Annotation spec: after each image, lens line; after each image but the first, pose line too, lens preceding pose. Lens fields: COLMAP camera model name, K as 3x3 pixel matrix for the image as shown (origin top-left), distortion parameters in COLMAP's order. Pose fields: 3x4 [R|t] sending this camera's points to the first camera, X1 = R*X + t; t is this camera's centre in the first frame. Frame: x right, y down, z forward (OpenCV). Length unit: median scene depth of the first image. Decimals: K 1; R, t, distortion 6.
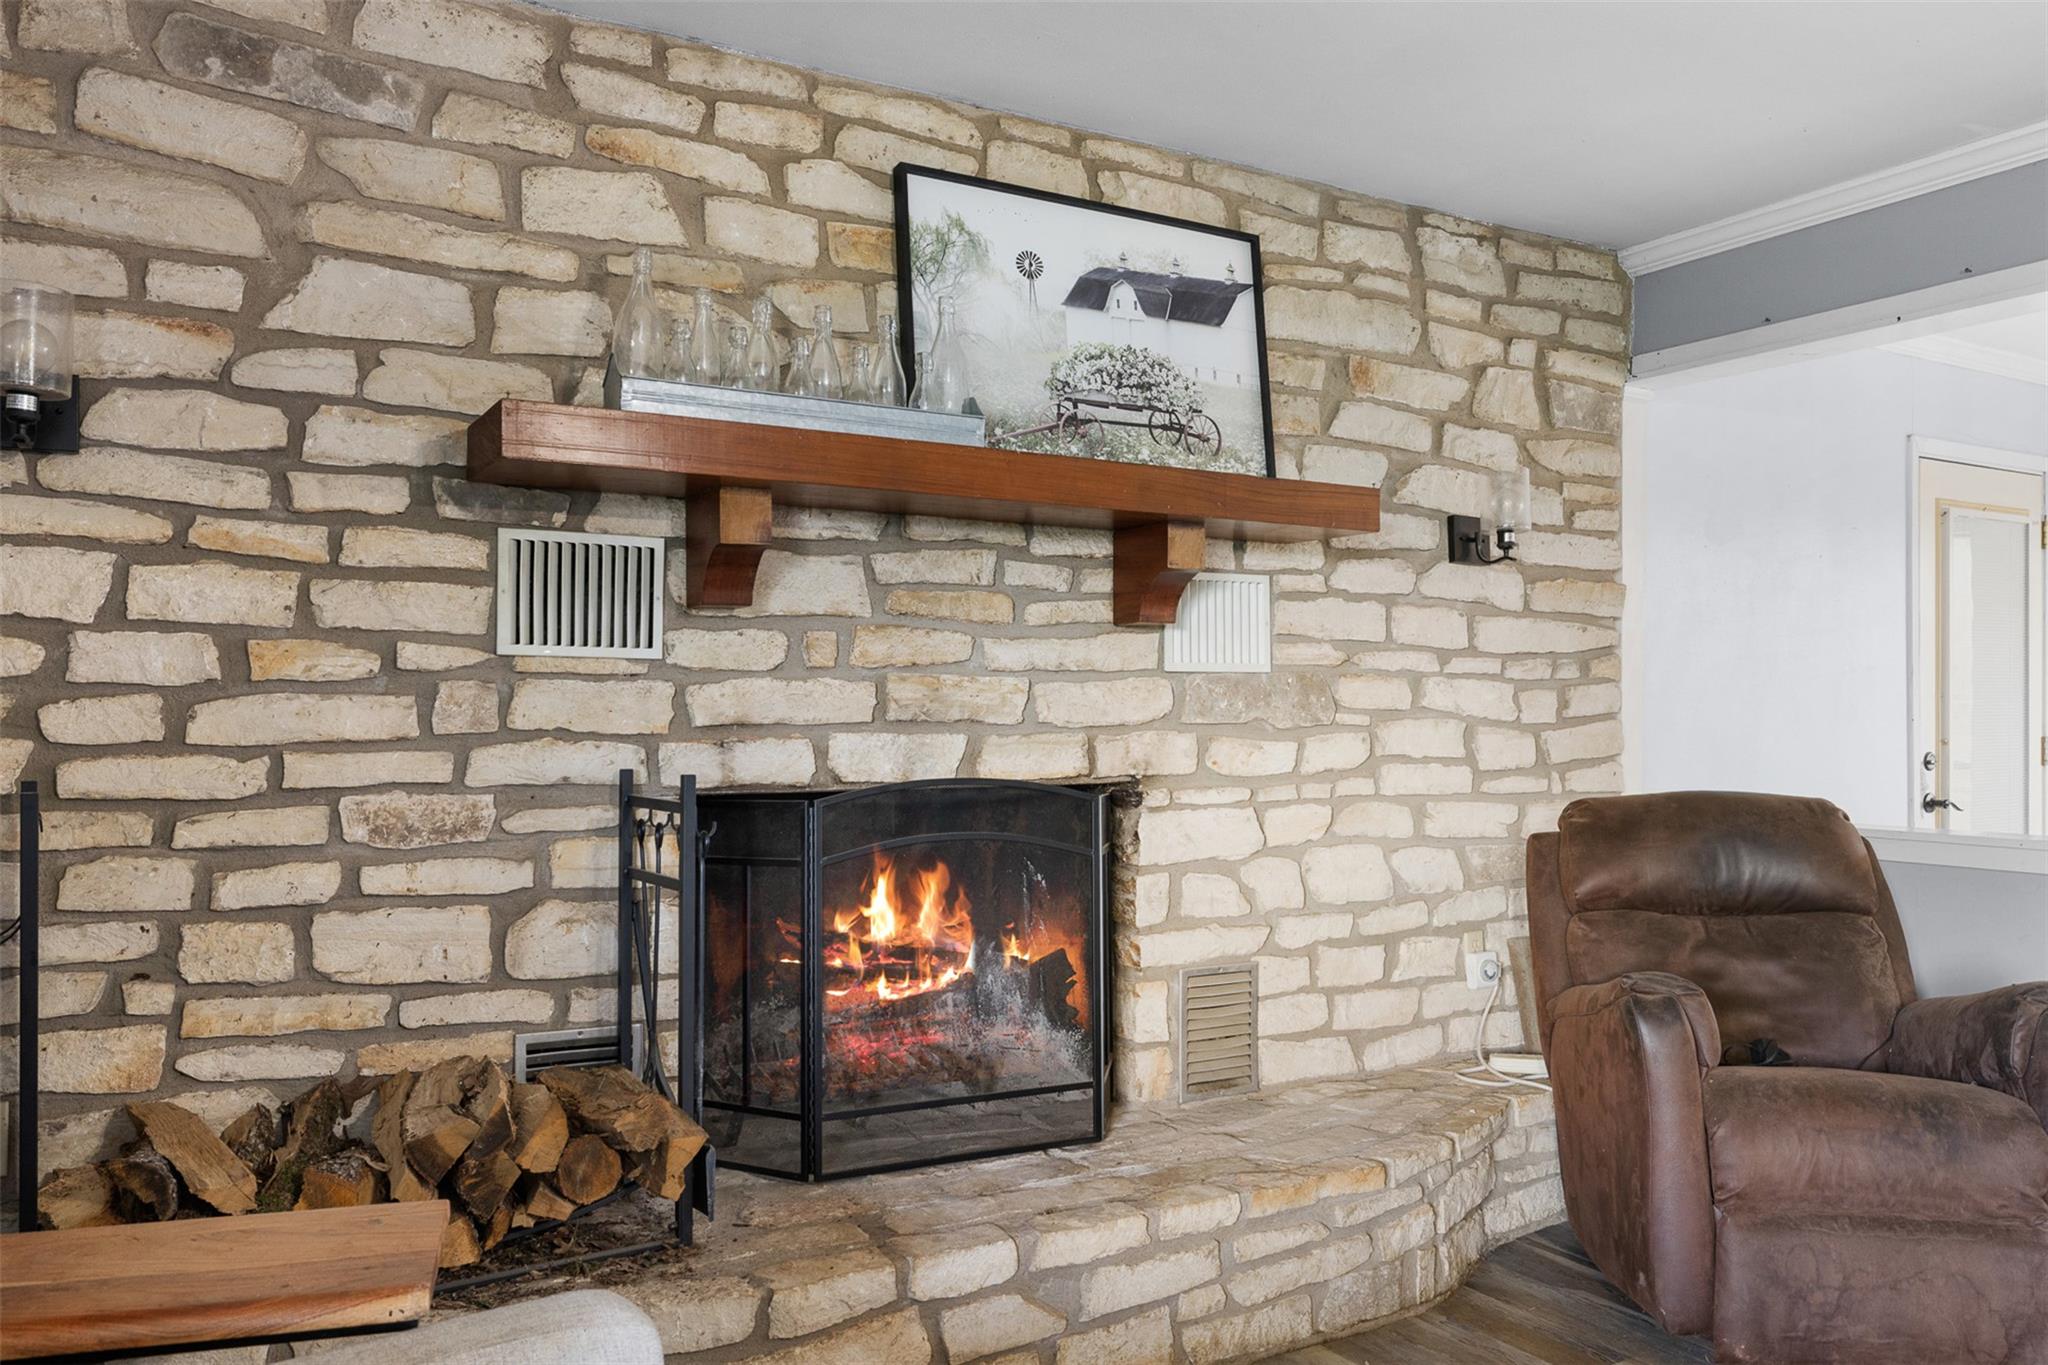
lens RADIAL K [[1530.5, 0, 1023.5], [0, 1530.5, 683.0], [0, 0, 1]] dist [0.000281, -0.004125]
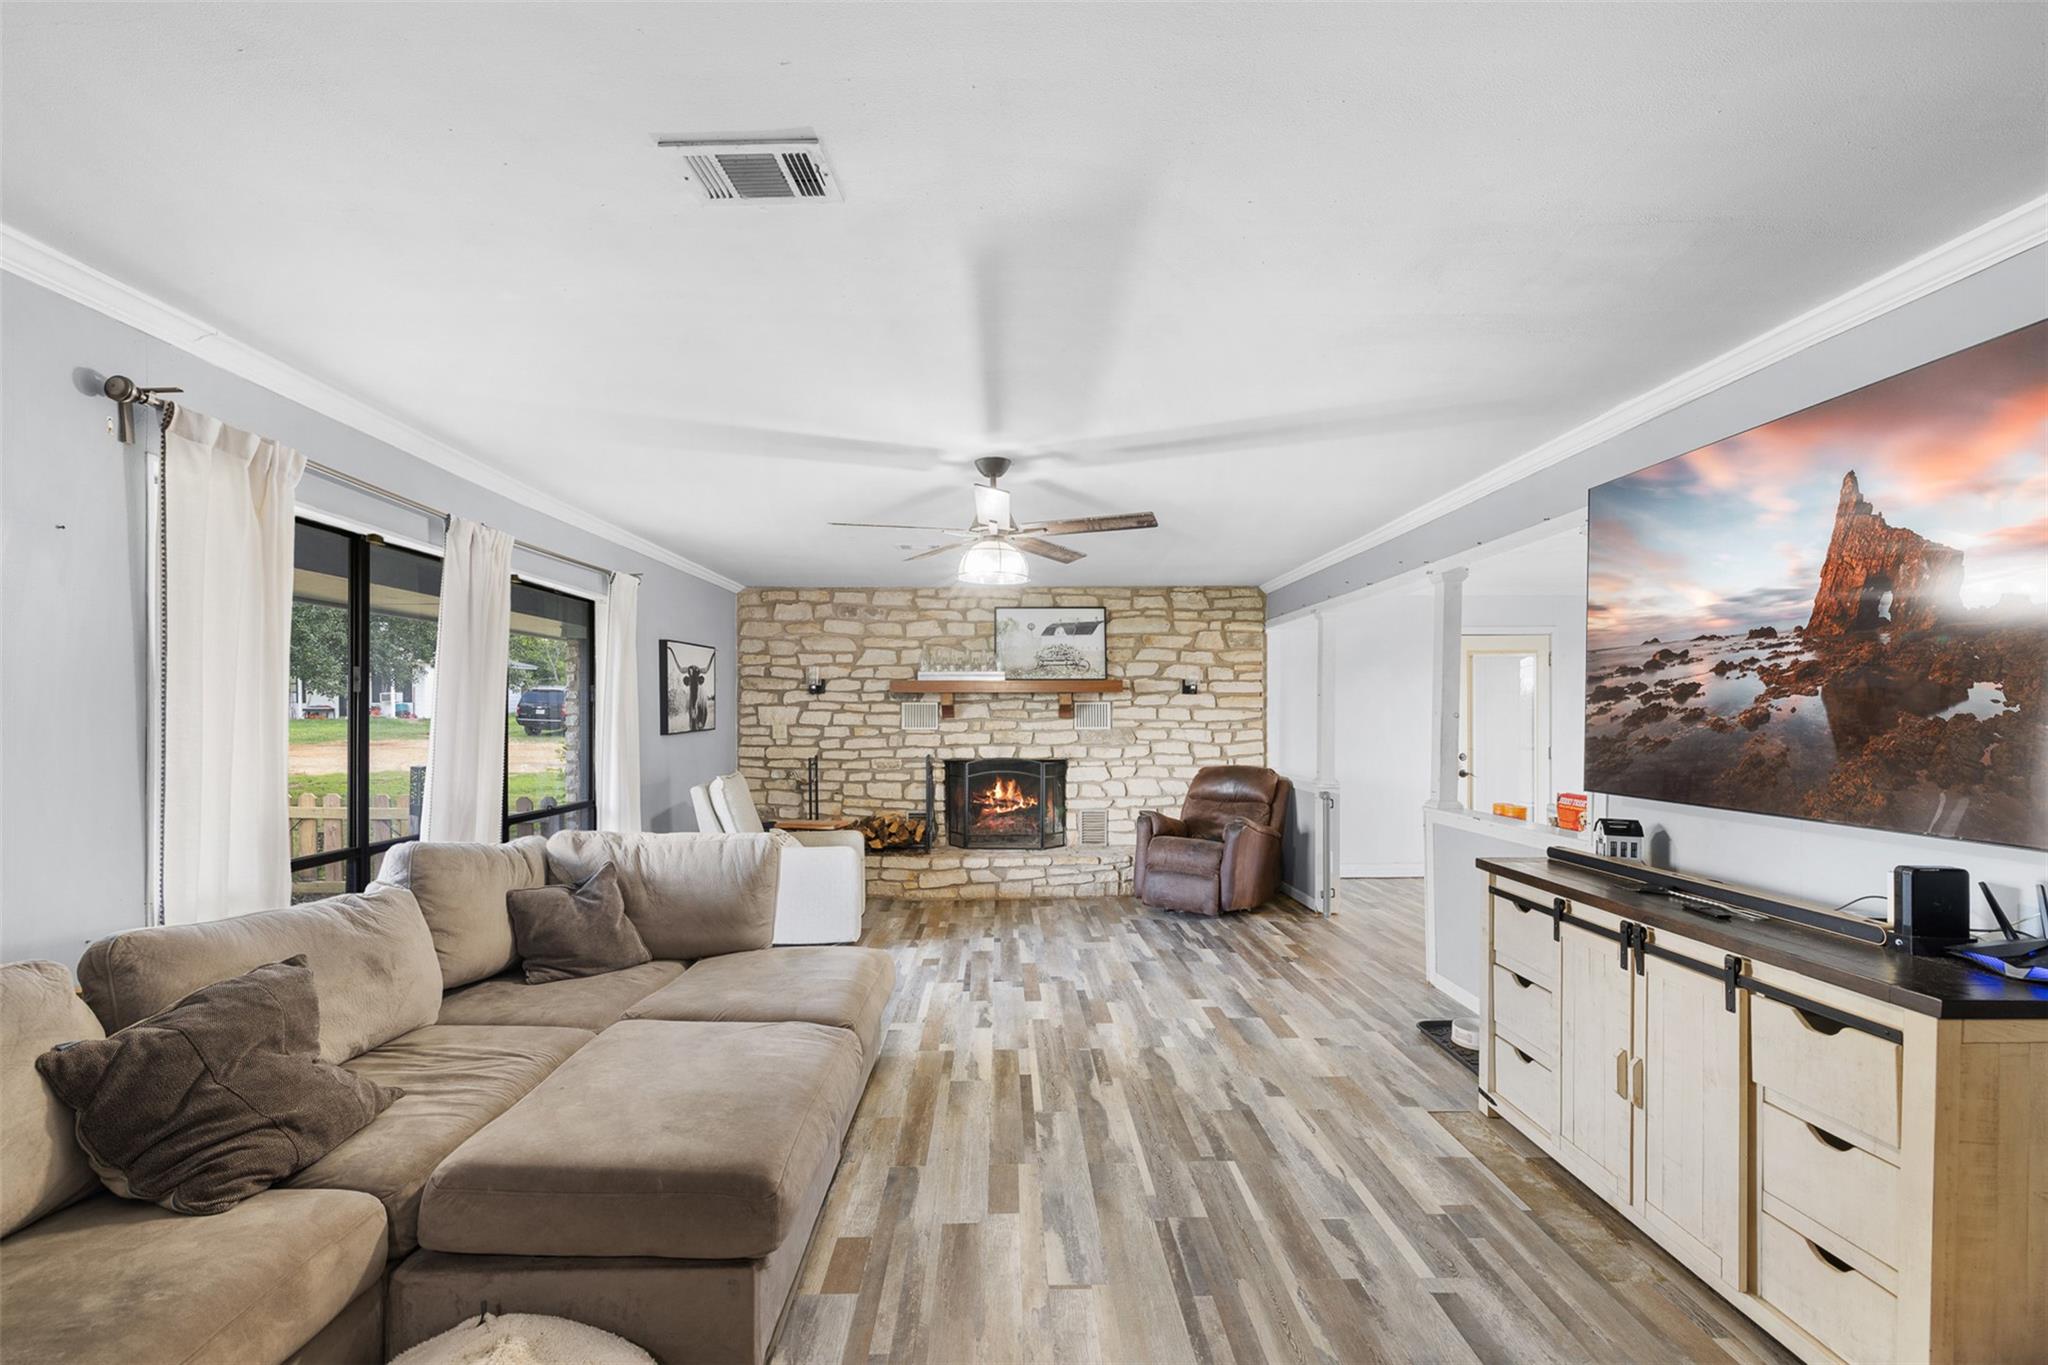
lens RADIAL K [[884.8, 0, 1020.9], [0, 884.8, 704.1], [0, 0, 1]] dist [-0.000394, 0.000091]
pose [[0.871411, -0.015237, -0.490317, 1.109954], [0.016244, 0.999866, -0.002201, -0.072156], [0.490284, -0.006047, 0.871542, -1.005152]]
